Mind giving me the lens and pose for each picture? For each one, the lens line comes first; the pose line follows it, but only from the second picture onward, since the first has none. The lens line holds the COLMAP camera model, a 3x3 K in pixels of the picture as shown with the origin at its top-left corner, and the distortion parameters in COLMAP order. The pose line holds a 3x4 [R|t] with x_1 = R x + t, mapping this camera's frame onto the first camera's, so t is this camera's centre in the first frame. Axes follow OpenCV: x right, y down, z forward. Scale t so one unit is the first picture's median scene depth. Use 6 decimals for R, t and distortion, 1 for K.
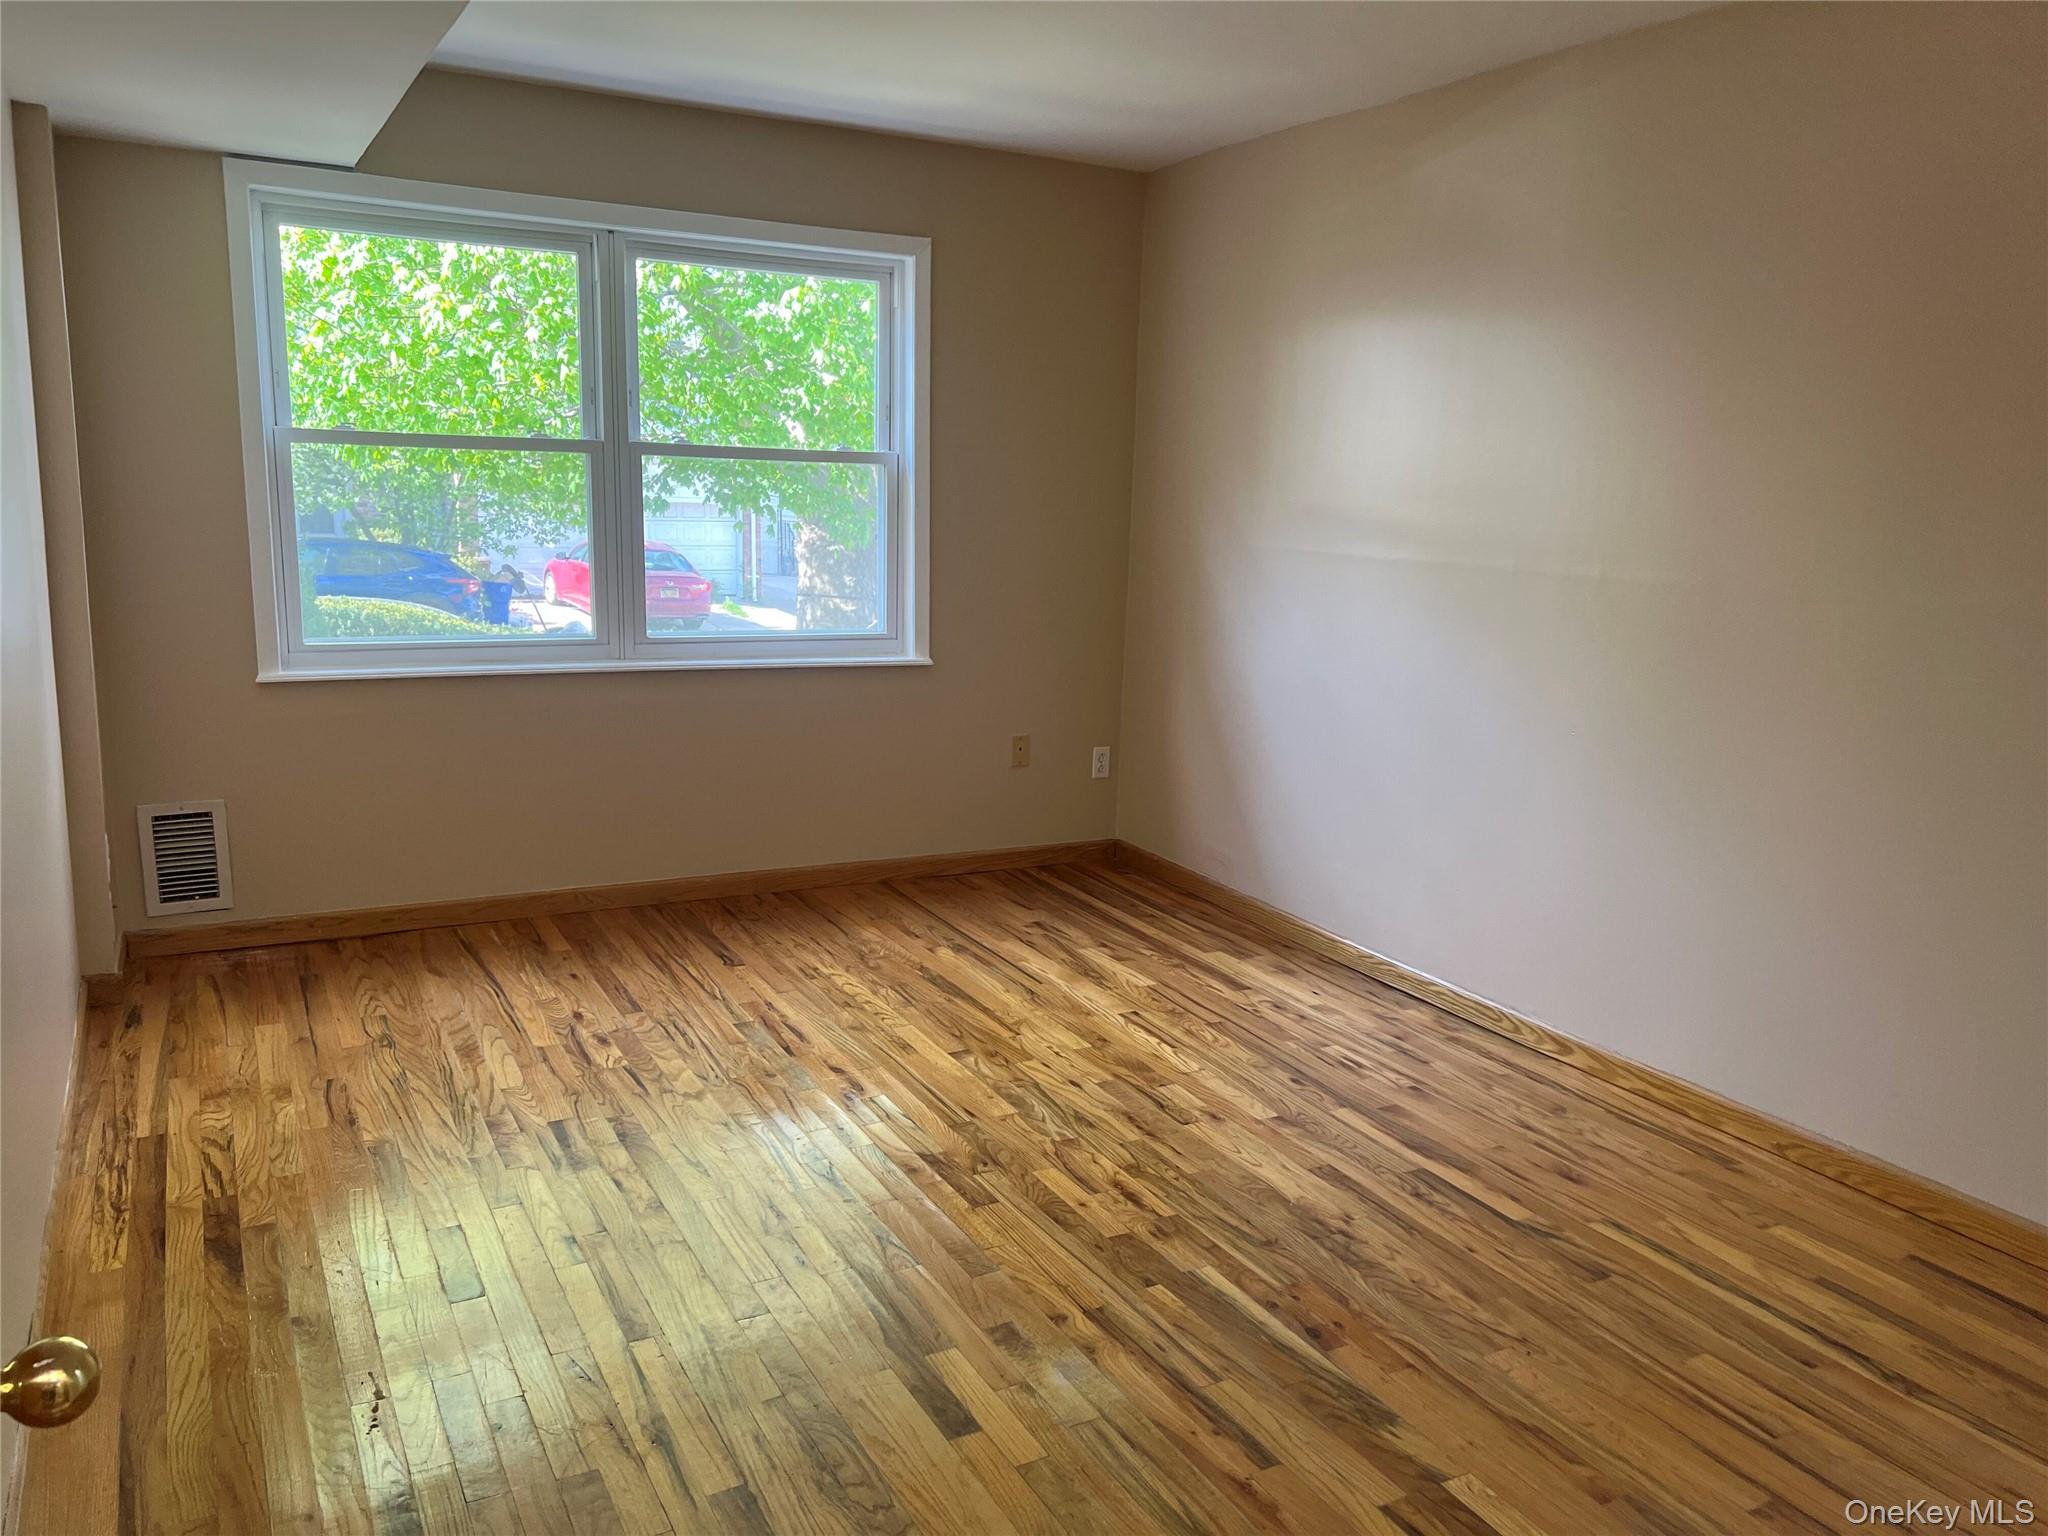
lens RADIAL K [[1520.3, 0, 1024.0], [0, 1520.3, 768.0], [0, 0, 1]] dist [0.085620, -0.122876]
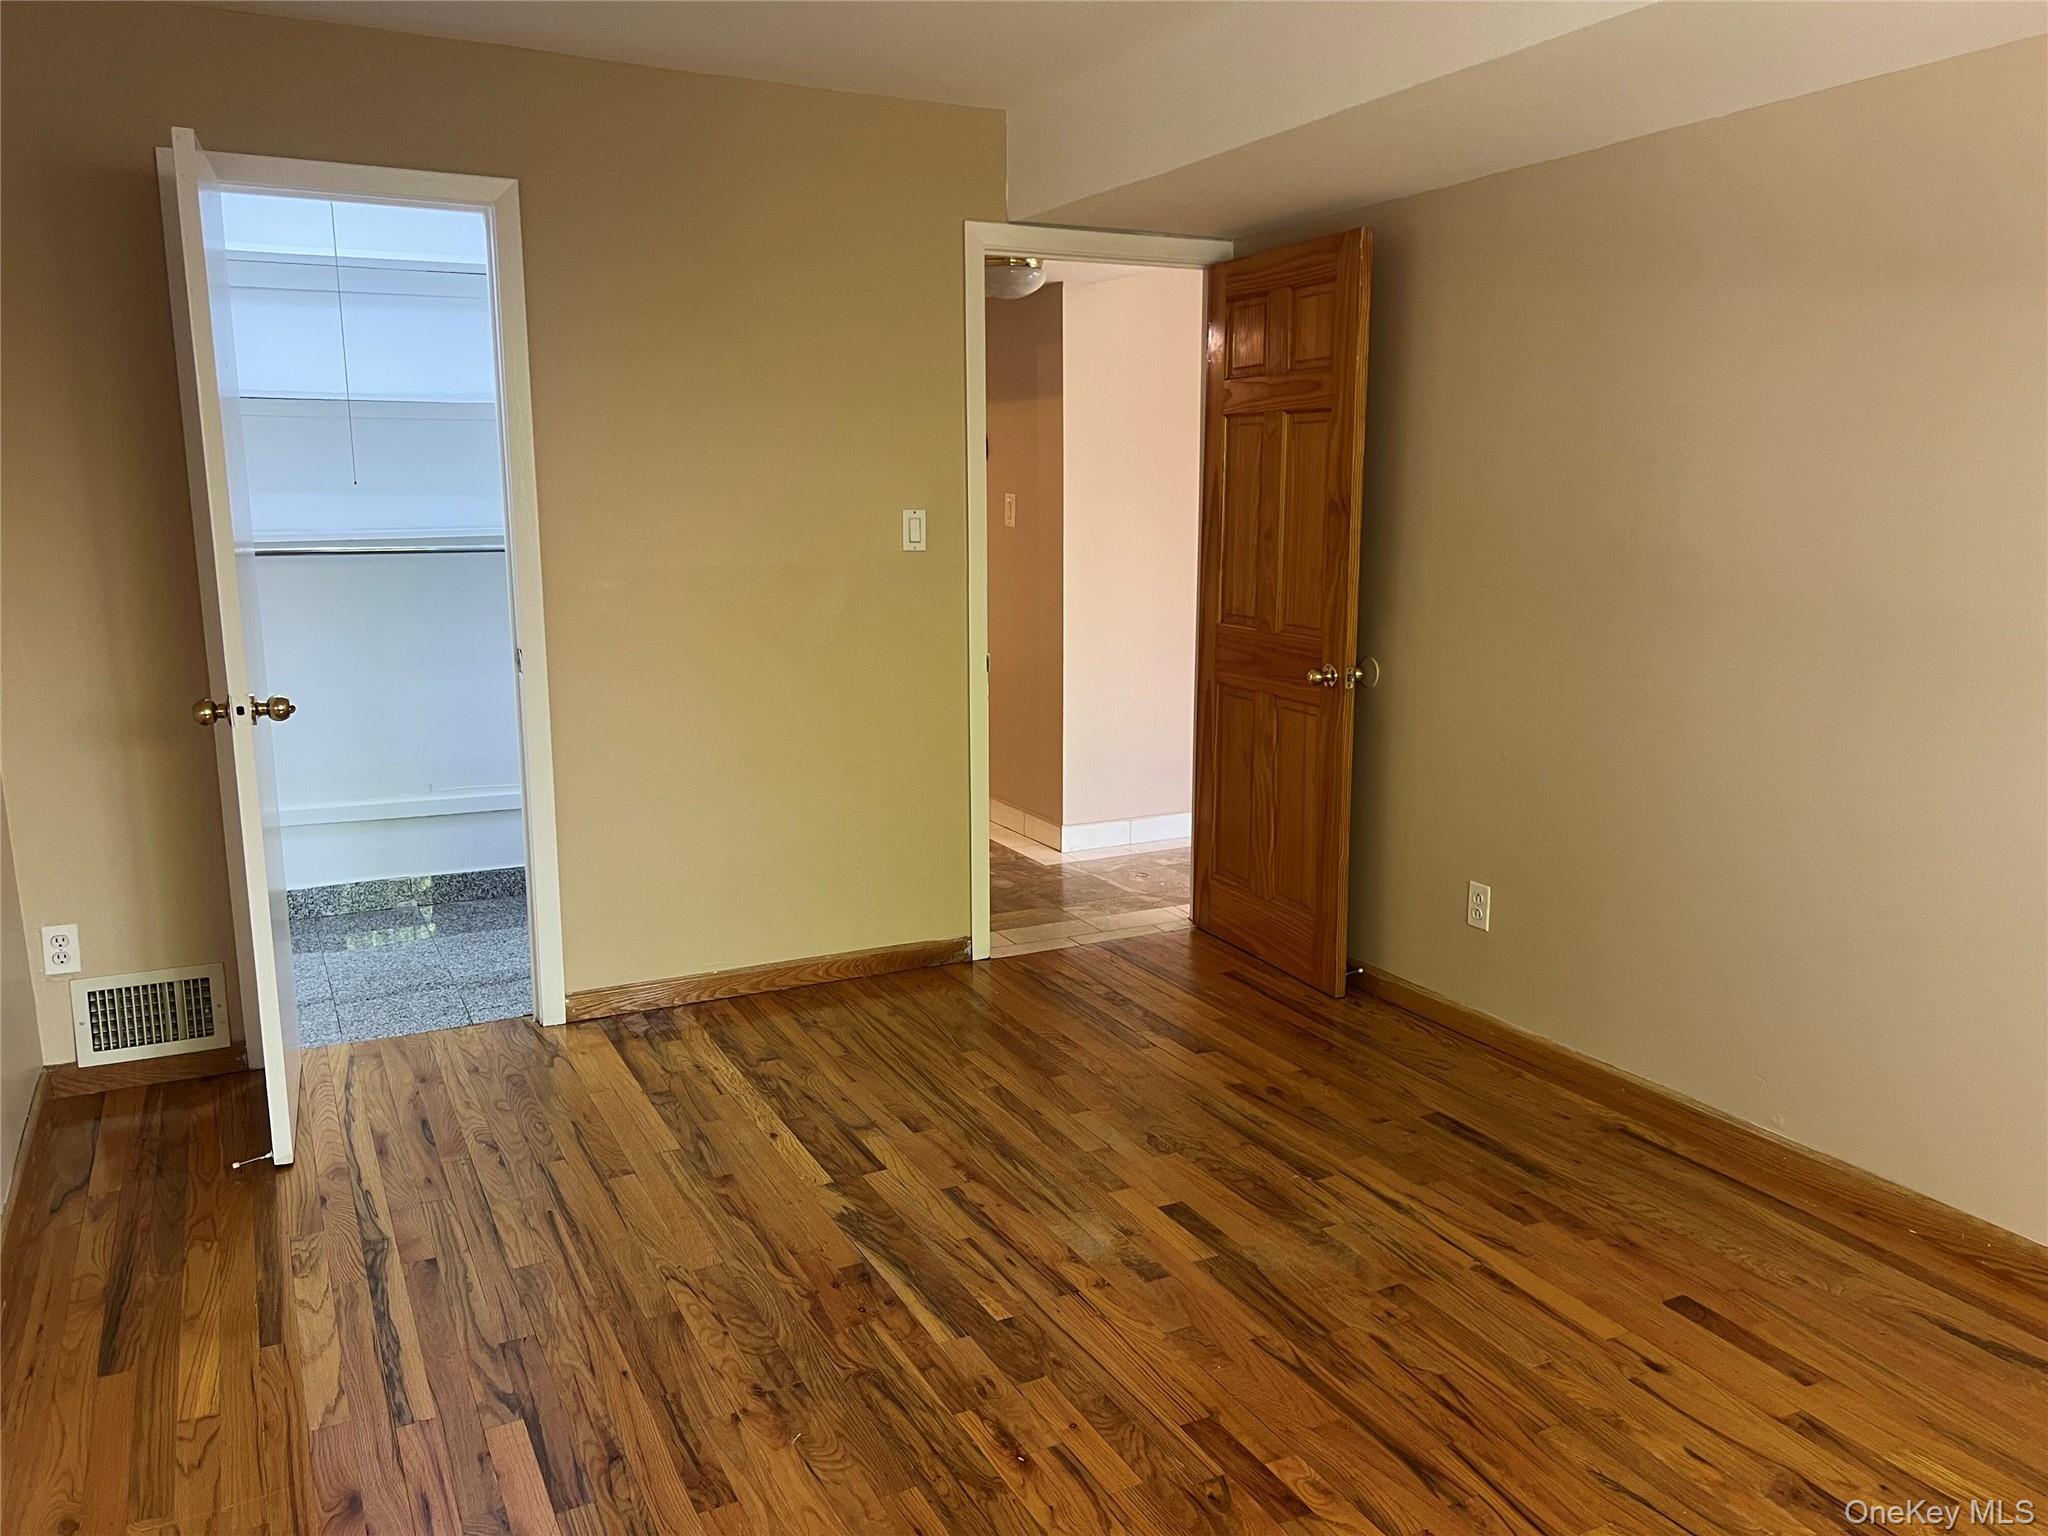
lens RADIAL K [[1520.3, 0, 1024.0], [0, 1520.3, 768.0], [0, 0, 1]] dist [0.085620, -0.122876]
pose [[-0.999343, -0.033212, 0.014508, 0.070498], [-0.025424, 0.927705, 0.372447, -0.354136], [-0.025829, 0.371834, -0.927940, 1.797360]]
